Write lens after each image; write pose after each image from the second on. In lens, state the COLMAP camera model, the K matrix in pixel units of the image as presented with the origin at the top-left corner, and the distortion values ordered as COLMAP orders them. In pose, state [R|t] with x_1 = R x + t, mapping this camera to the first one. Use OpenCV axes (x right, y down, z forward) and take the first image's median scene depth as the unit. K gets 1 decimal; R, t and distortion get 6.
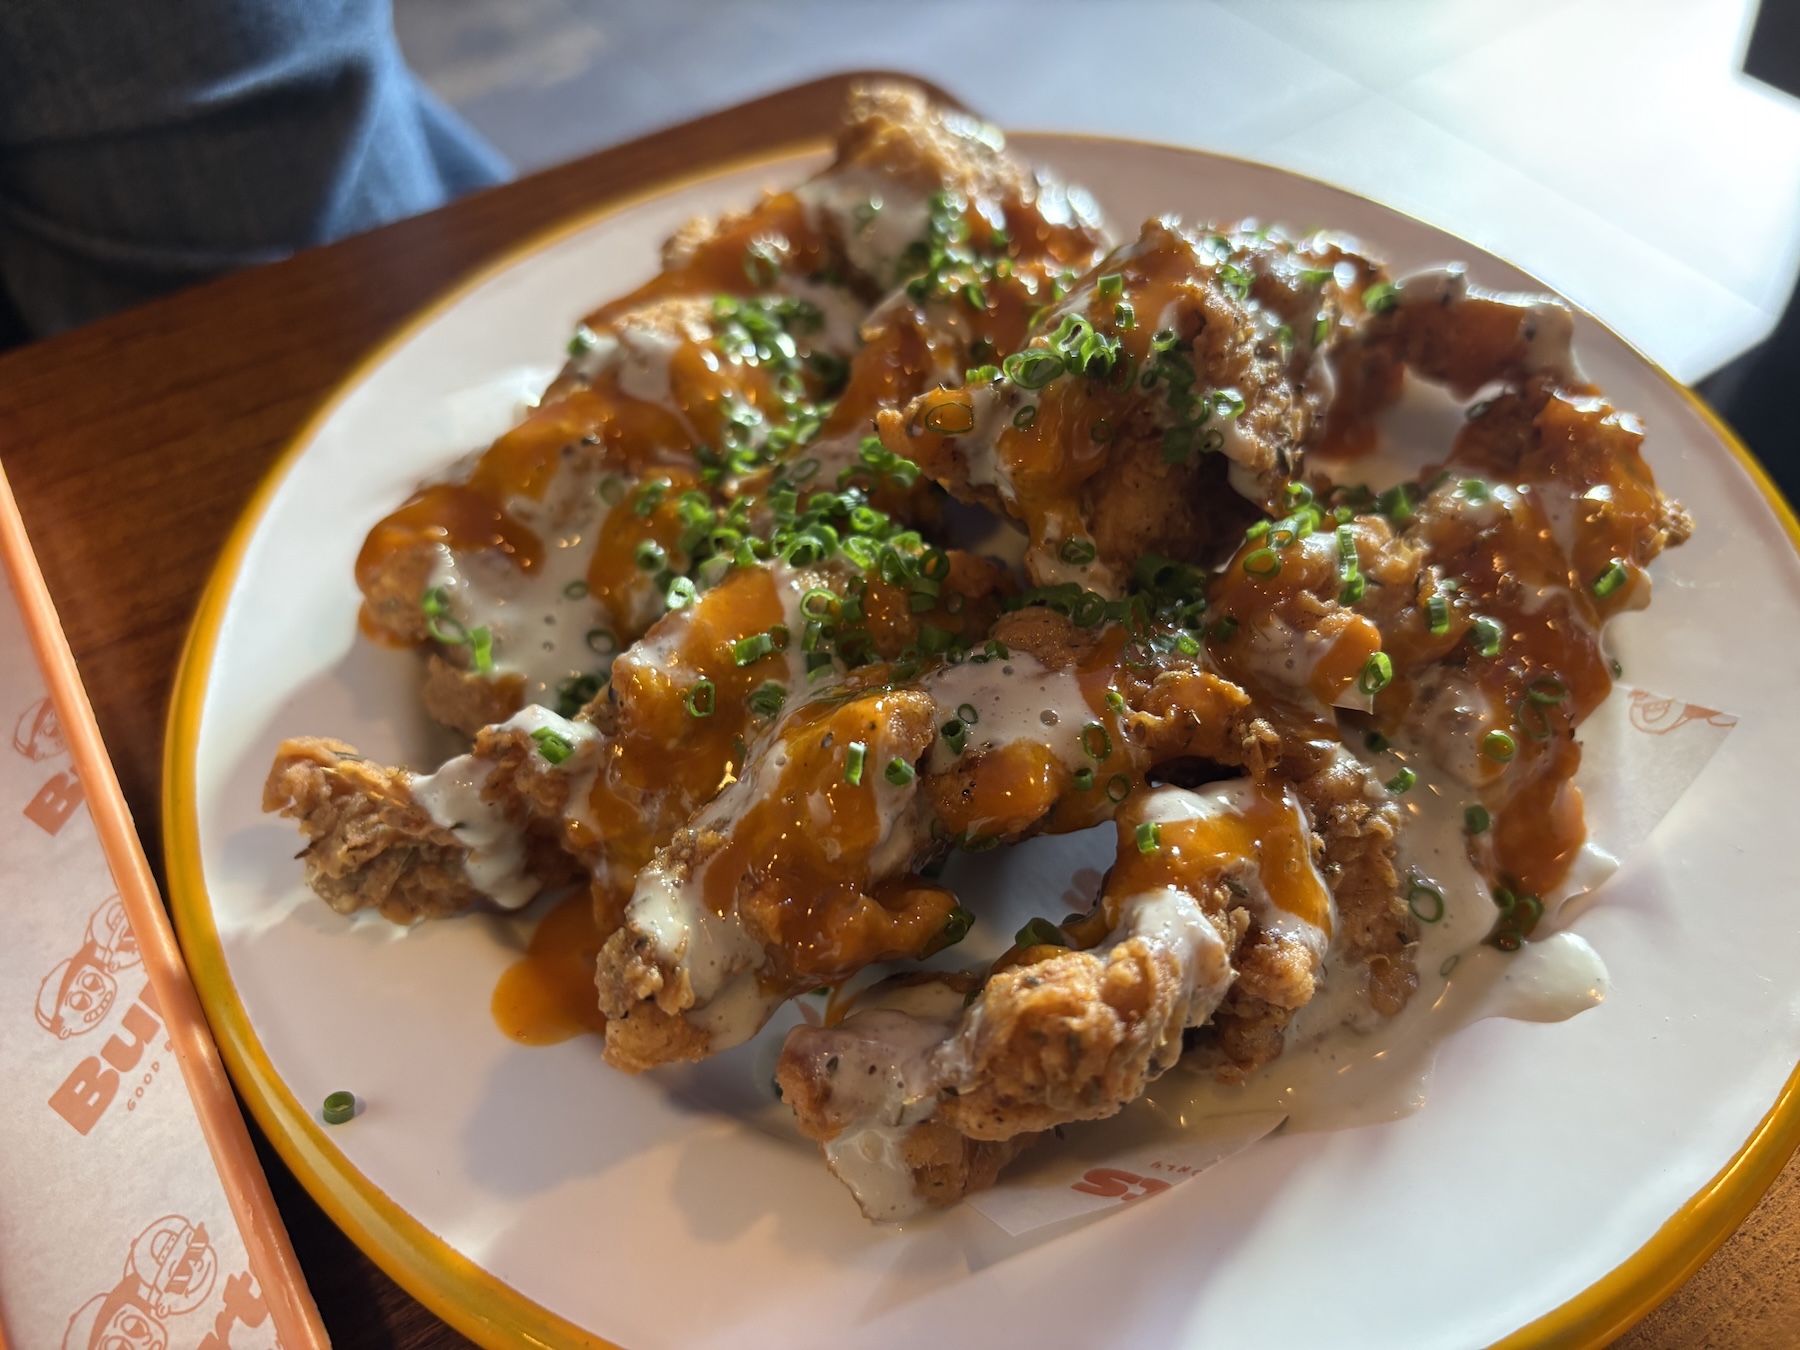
lens RADIAL K [[1366.4, 0, 899.3], [0, 1366.4, 673.2], [0, 0, 1]] dist [0.008398, -0.002484]
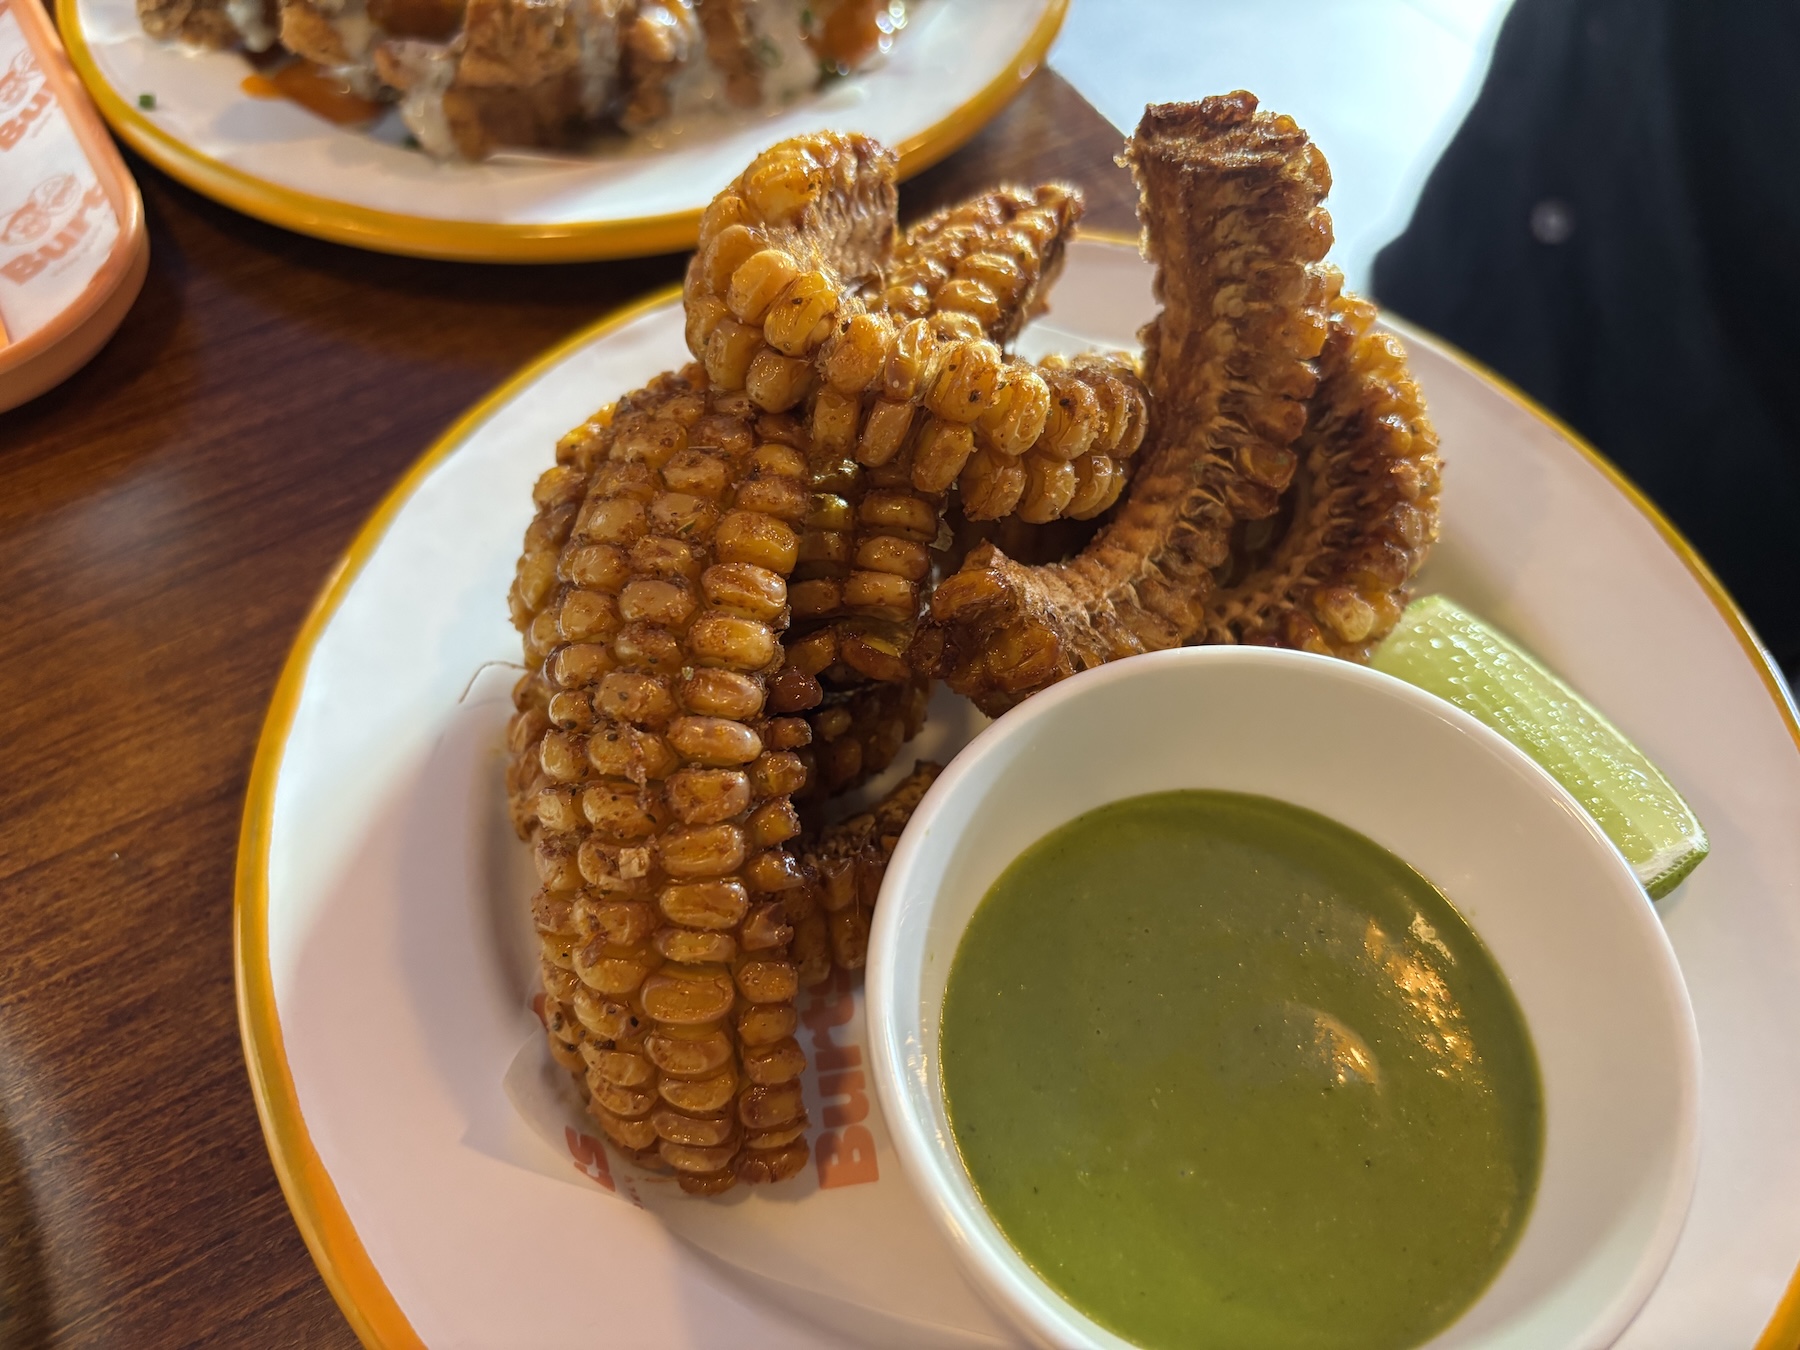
lens RADIAL K [[1366.4, 0, 900.6], [0, 1366.4, 675.7], [0, 0, 1]] dist [0.008398, -0.002484]
pose [[0.998937, 0.040716, 0.021595, 0.542751], [-0.041749, 0.997887, 0.049776, 0.874727], [-0.019523, -0.050625, 0.998527, -0.818219]]
